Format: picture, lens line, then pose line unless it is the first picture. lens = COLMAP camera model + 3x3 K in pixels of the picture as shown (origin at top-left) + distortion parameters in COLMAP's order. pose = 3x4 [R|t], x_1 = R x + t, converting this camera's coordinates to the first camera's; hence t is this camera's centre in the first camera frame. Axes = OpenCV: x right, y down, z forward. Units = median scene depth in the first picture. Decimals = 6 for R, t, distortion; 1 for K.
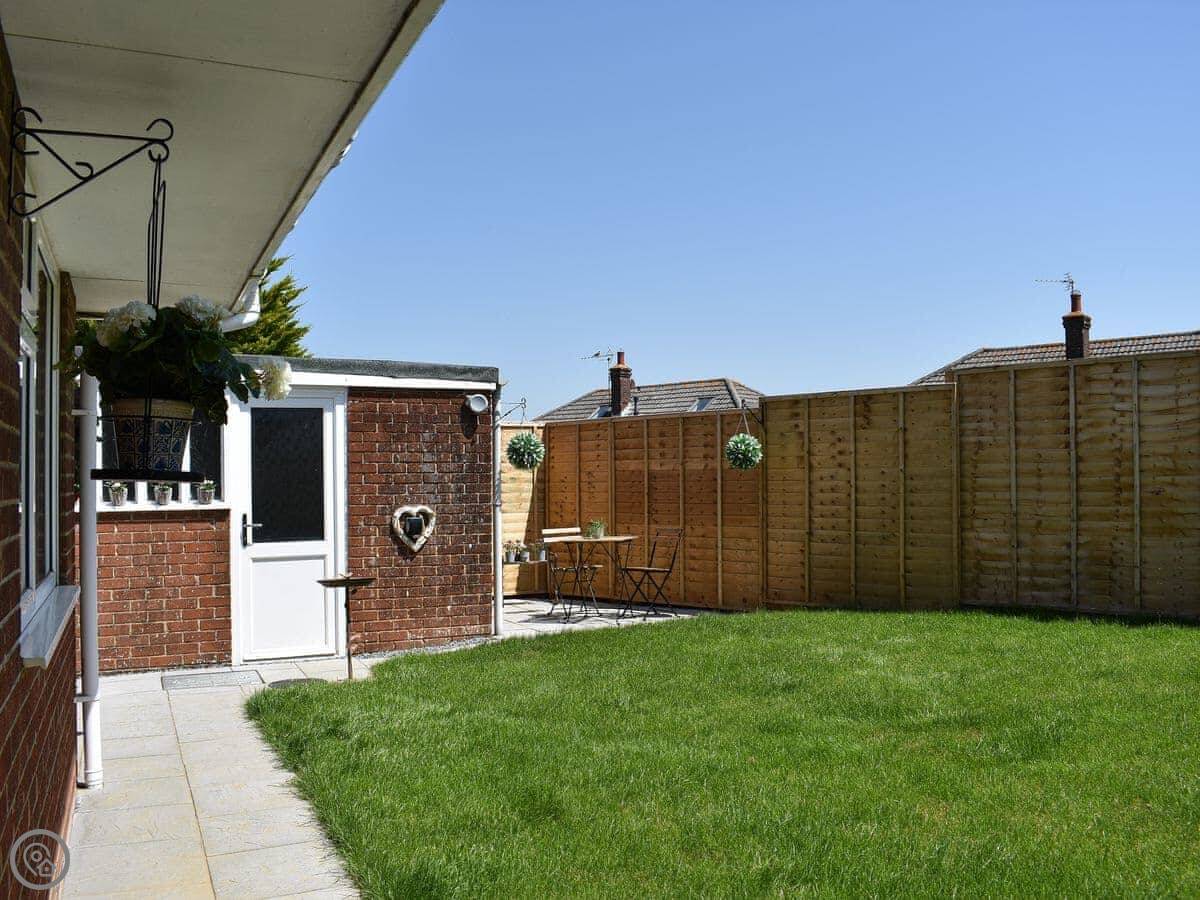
lens RADIAL K [[1095.9, 0, 600.0], [0, 1095.9, 450.0], [0, 0, 1]] dist [-0.077158, -0.004479]
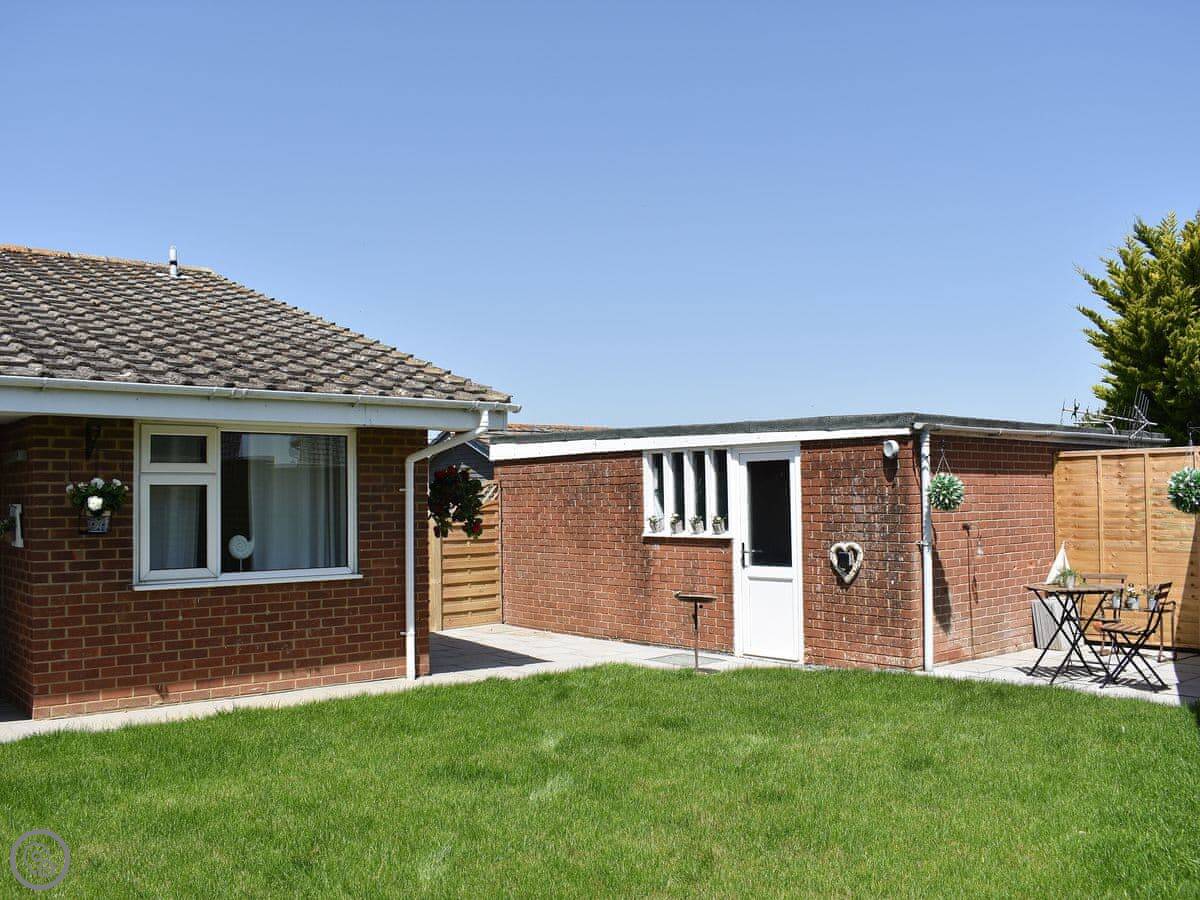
lens RADIAL K [[1095.9, 0, 600.0], [0, 1095.9, 450.0], [0, 0, 1]] dist [-0.077158, -0.004479]
pose [[0.260062, -0.030929, -0.965096, 0.834516], [0.032937, 0.999189, -0.023146, -0.026145], [0.965030, -0.025768, 0.260870, 0.449434]]
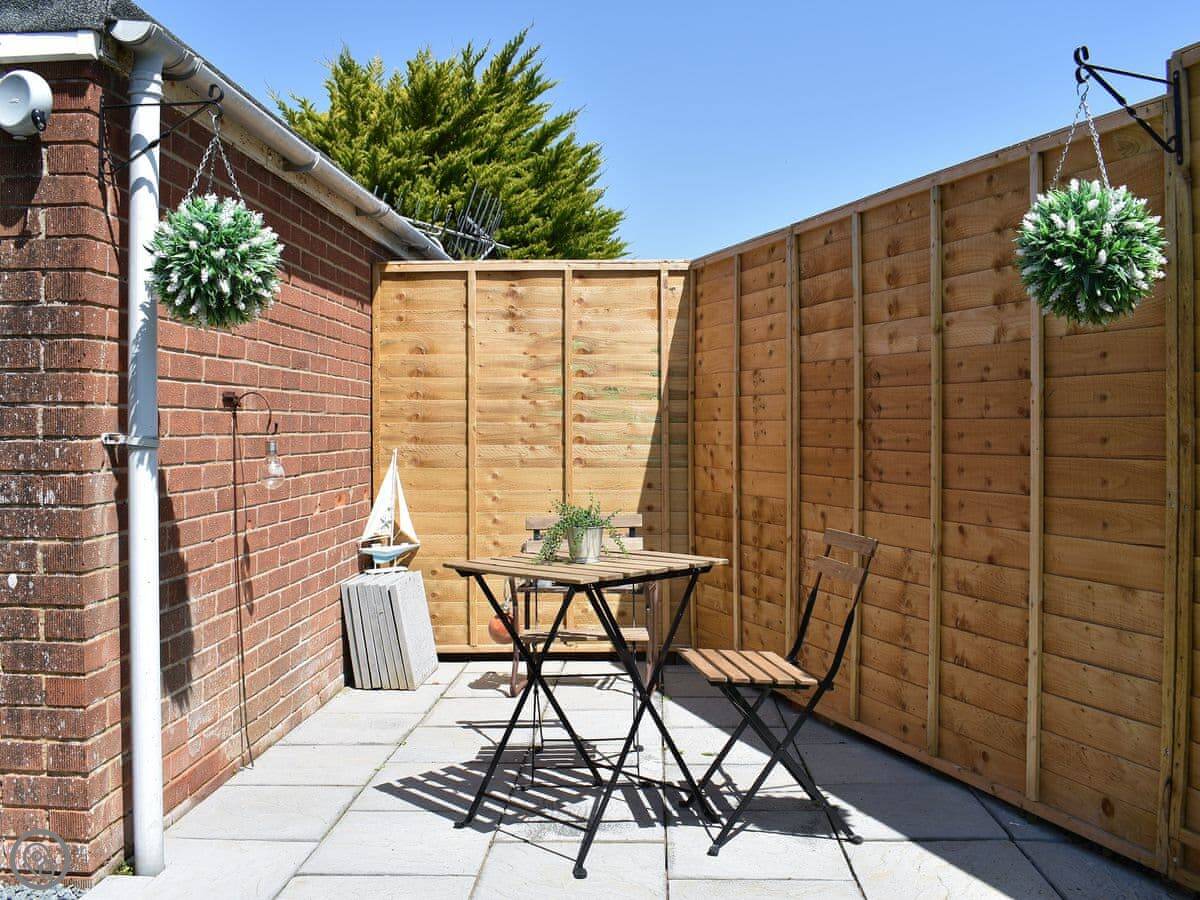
lens RADIAL K [[1061.8, 0, 659.0], [0, 1061.8, 420.1], [0, 0, 1]] dist [-0.097137, 0.000702]
pose [[0.902940, 0.004867, -0.429739, 0.161632], [0.005792, 0.999707, 0.023492, 0.037856], [0.429728, -0.023701, 0.902648, 0.822839]]
